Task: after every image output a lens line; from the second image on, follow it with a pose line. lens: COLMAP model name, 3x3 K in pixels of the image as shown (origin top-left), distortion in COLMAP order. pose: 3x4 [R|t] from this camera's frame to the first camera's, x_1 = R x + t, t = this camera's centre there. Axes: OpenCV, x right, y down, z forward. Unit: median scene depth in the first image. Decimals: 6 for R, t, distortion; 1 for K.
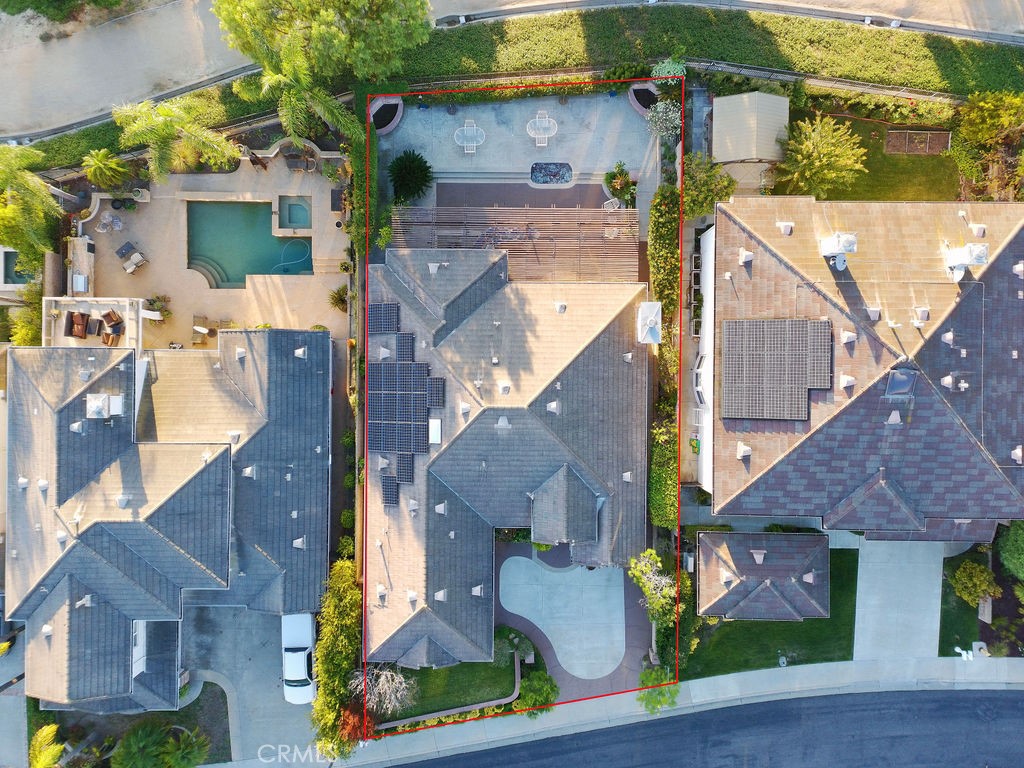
lens RADIAL K [[743.8, 0, 517.6], [0, 743.8, 376.2], [0, 0, 1]] dist [0.090159, -0.096143]
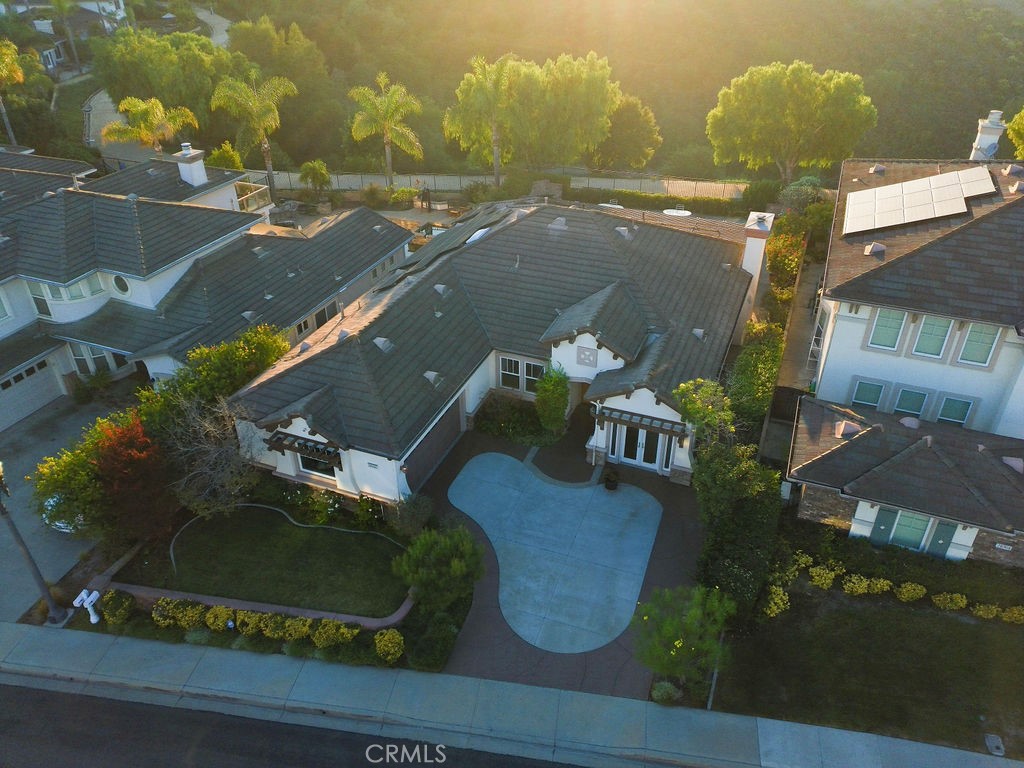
lens RADIAL K [[743.8, 0, 517.6], [0, 743.8, 376.2], [0, 0, 1]] dist [0.090159, -0.096143]
pose [[0.930750, 0.190840, -0.311904, 0.214827], [-0.365581, 0.502914, -0.783216, 0.763562], [0.007391, 0.843005, 0.537855, 0.657076]]
